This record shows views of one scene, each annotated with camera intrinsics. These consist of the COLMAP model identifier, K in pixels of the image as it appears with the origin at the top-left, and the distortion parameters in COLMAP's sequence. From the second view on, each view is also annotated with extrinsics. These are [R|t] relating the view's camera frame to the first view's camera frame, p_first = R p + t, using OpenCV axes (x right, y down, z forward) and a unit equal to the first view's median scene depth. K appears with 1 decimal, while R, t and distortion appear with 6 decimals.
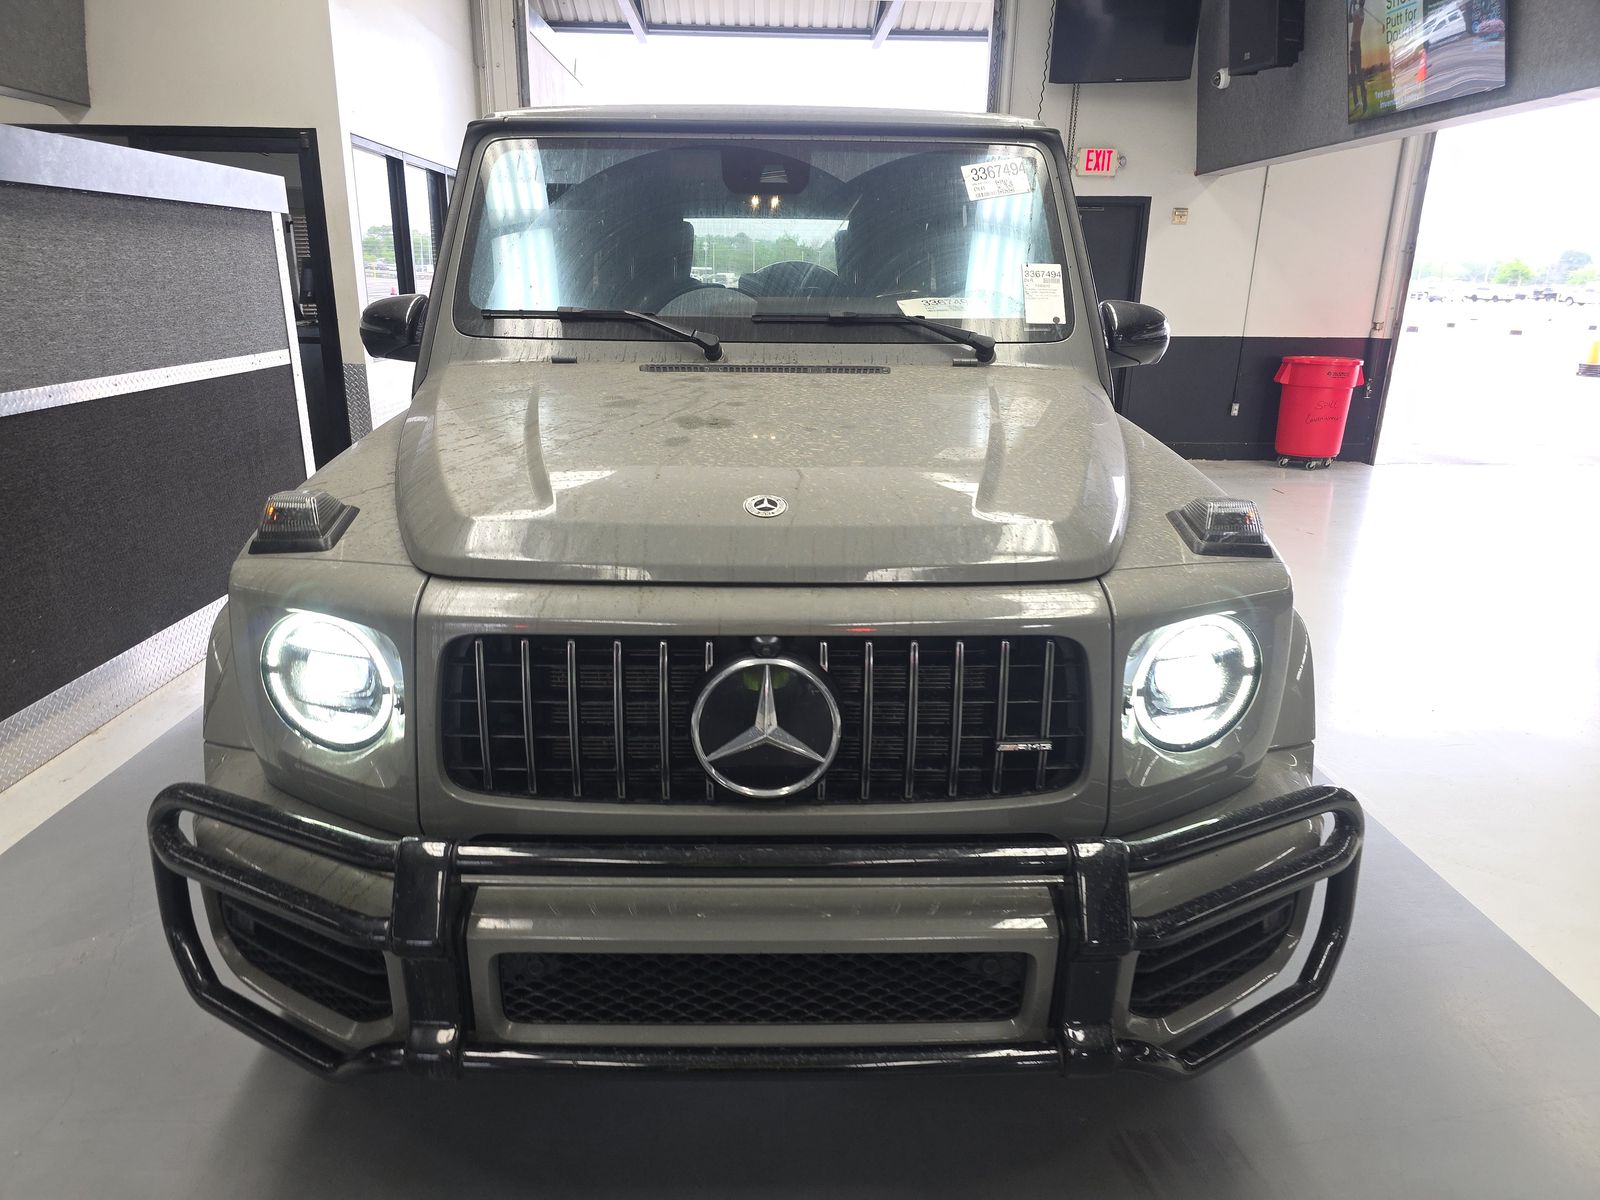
lens RADIAL K [[1093.9, 0, 794.7], [0, 1093.9, 608.9], [0, 0, 1]] dist [0.052812, -0.060003]
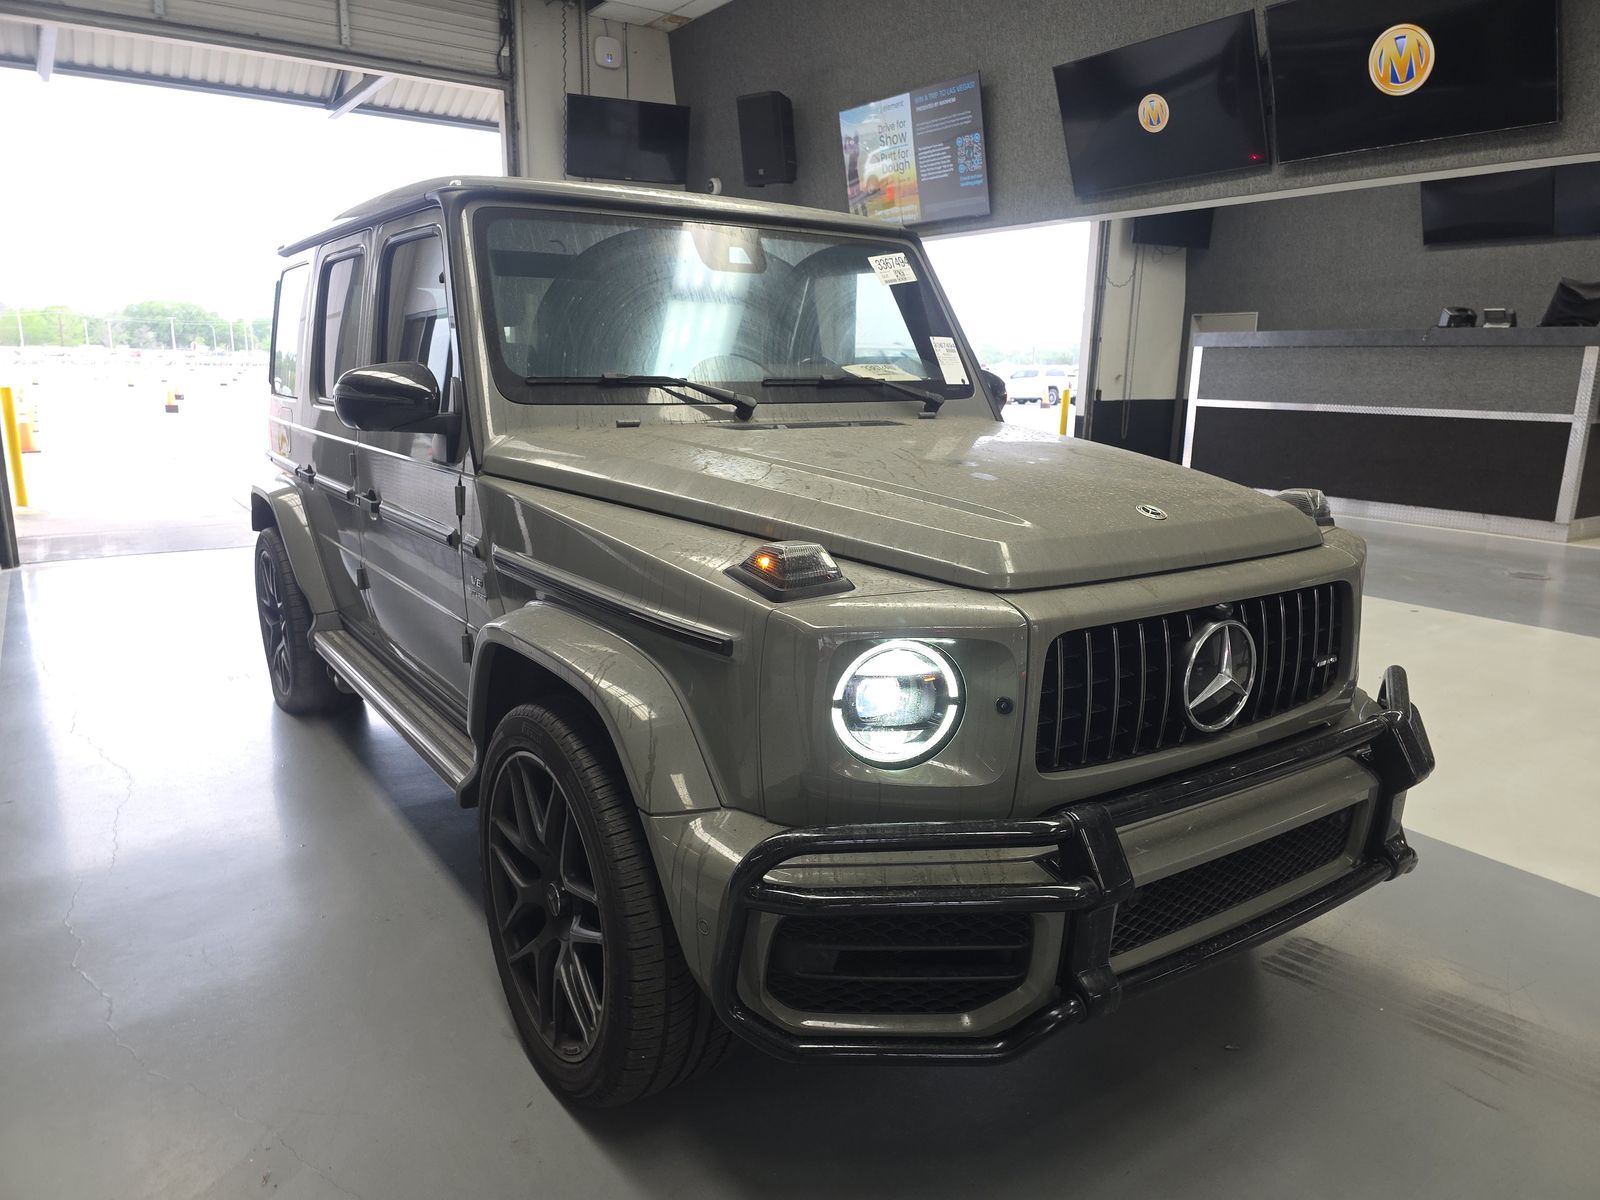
lens RADIAL K [[1087.1, 0, 801.8], [0, 1087.1, 582.3], [0, 0, 1]] dist [0.031768, 0.001534]
pose [[0.836124, -0.110824, 0.537228, -0.624147], [0.155977, 0.986984, -0.039154, -0.015832], [-0.525897, 0.116532, 0.842528, 0.075686]]
